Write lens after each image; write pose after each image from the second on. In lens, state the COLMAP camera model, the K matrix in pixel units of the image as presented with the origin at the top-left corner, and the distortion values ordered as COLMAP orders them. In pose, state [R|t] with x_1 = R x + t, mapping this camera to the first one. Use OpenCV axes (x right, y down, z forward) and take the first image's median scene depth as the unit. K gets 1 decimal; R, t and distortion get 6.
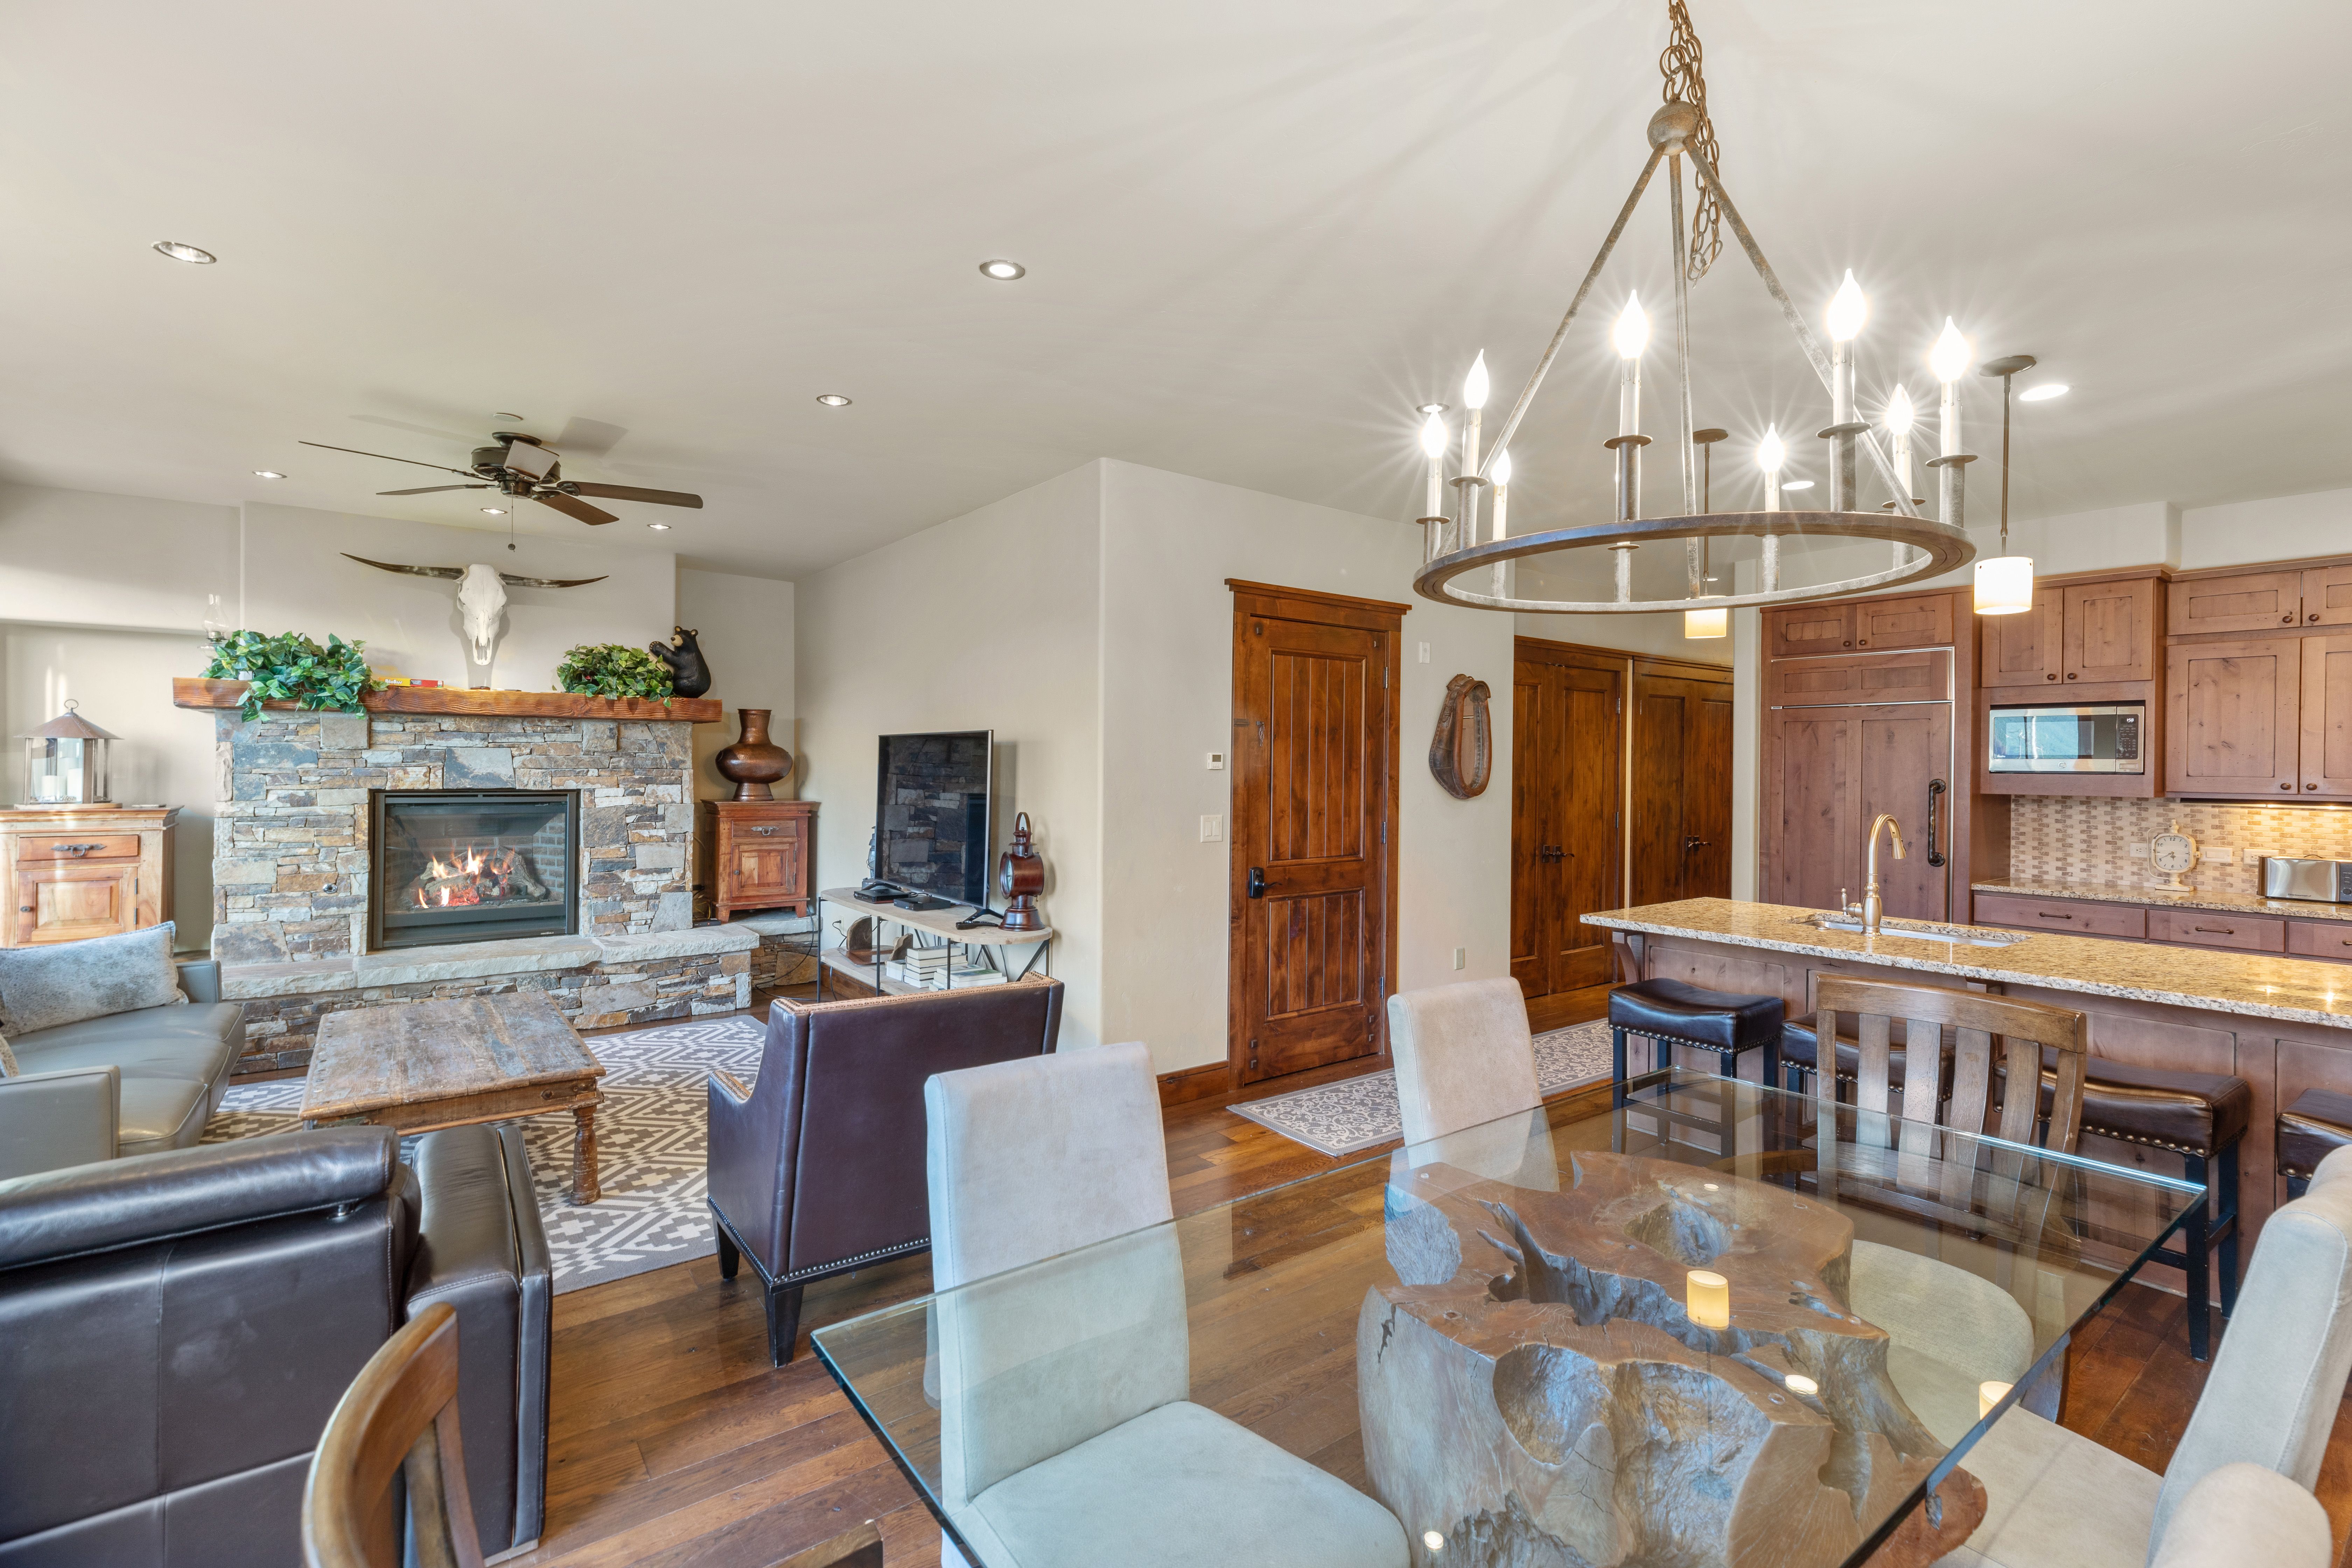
lens RADIAL K [[1052.3, 0, 1195.6], [0, 1052.3, 770.3], [0, 0, 1]] dist [0.025591, 0.000335]
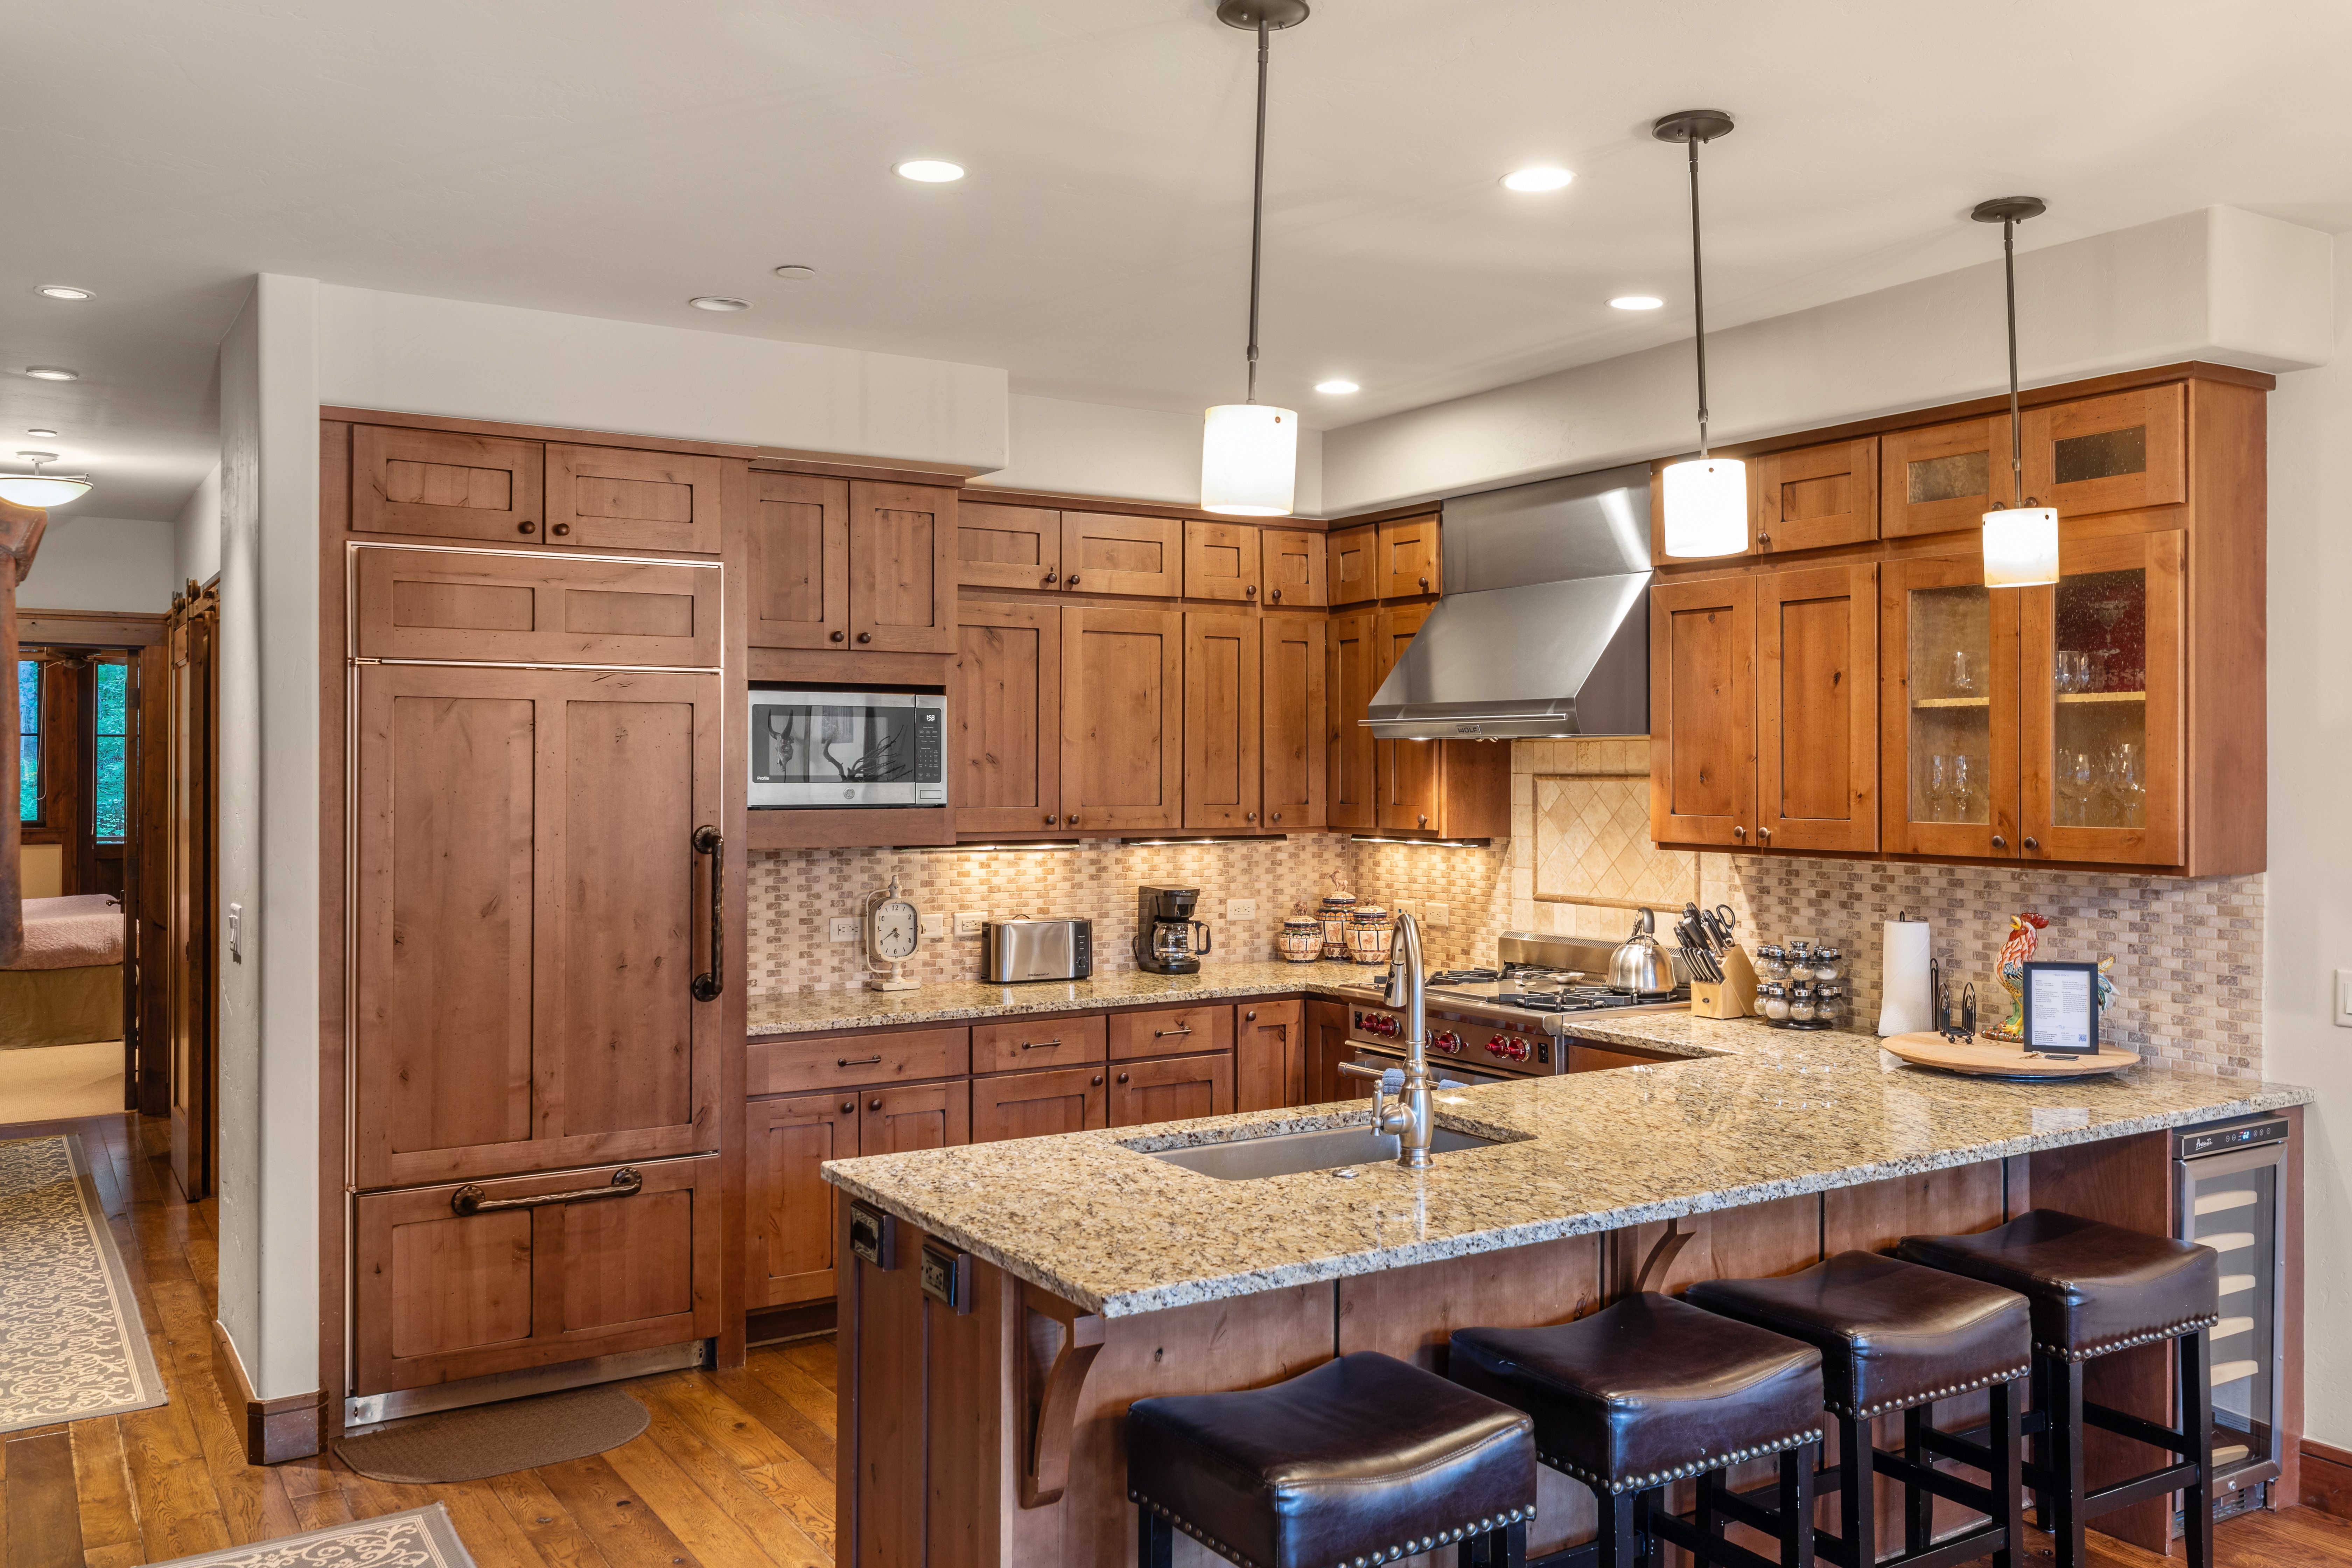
lens RADIAL K [[1922.3, 0, 1180.4], [0, 1922.3, 773.5], [0, 0, 1]] dist [0.009548, 0.001742]
pose [[0.086134, -0.017017, 0.996138, -0.193513], [0.004527, 0.999850, 0.016688, -0.032563], [-0.996273, 0.003072, 0.086198, 0.753667]]
